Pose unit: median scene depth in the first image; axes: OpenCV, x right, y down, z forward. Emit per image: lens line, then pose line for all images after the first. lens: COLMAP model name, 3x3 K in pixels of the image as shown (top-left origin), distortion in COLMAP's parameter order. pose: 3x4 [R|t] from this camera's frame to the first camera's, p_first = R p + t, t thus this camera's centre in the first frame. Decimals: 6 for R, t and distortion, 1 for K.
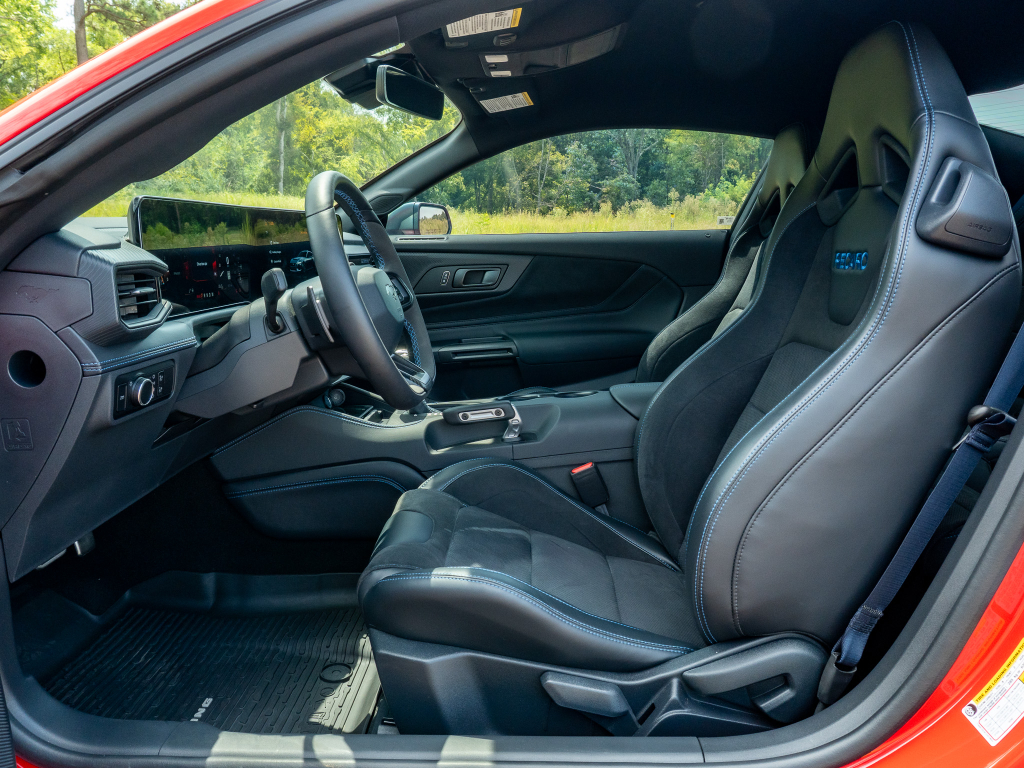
lens RADIAL K [[774.4, 0, 508.5], [0, 774.4, 389.5], [0, 0, 1]] dist [-0.024316, 0.014995]
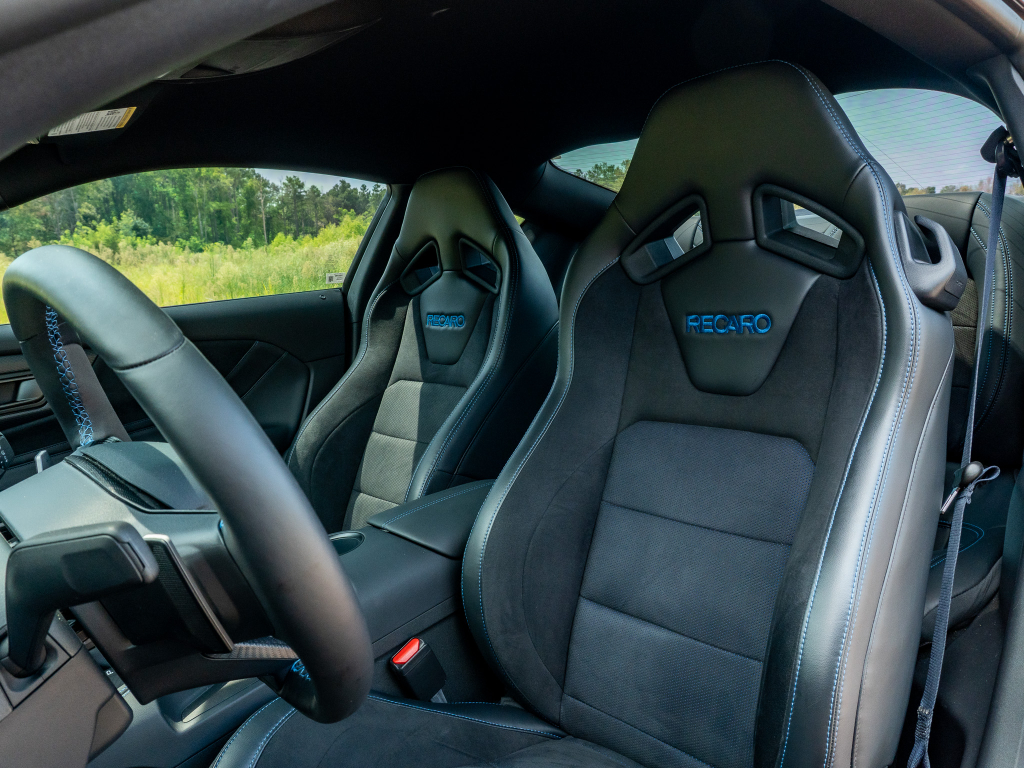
lens RADIAL K [[774.4, 0, 513.7], [0, 774.4, 381.9], [0, 0, 1]] dist [-0.024316, 0.014995]
pose [[0.707191, -0.157247, 0.689314, -0.188323], [0.199144, 0.979782, 0.019200, -0.088681], [-0.678397, 0.123695, 0.724208, 0.281216]]
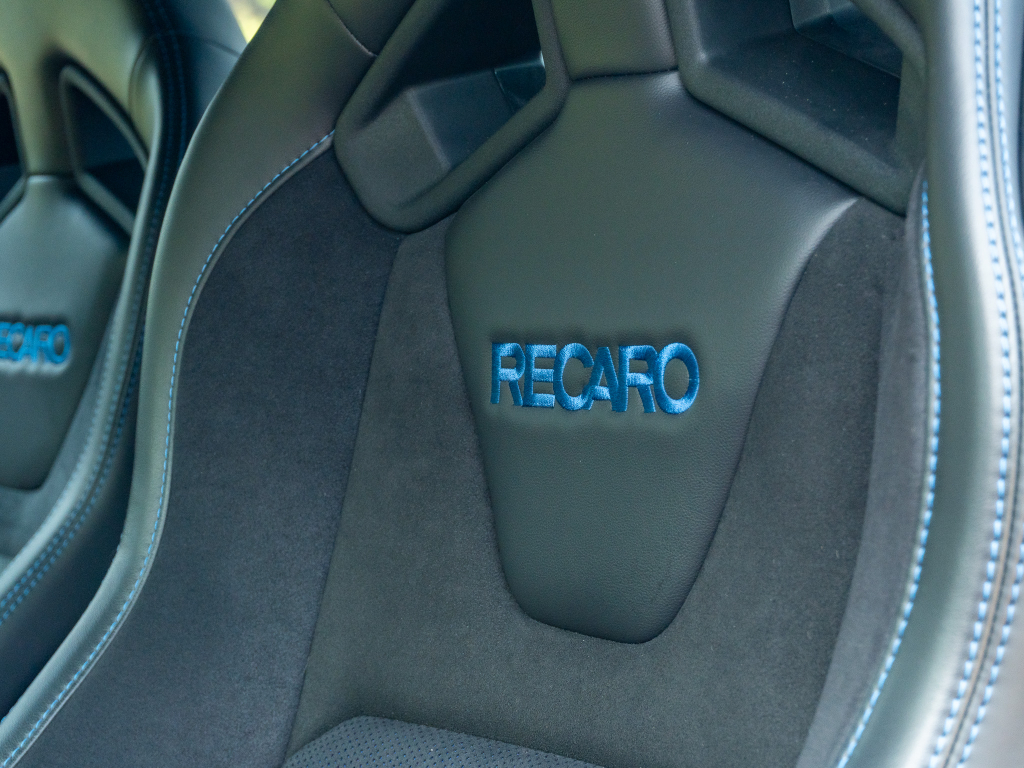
lens RADIAL K [[2507.5, 0, 511.3], [0, 2507.5, 385.1], [0, 0, 1]] dist [-0.016014, 0.000000]
pose [[0.797112, -0.105921, 0.594469, -0.025707], [0.177171, 0.982190, -0.062561, -0.063010], [-0.577255, 0.155191, 0.801681, 0.201267]]
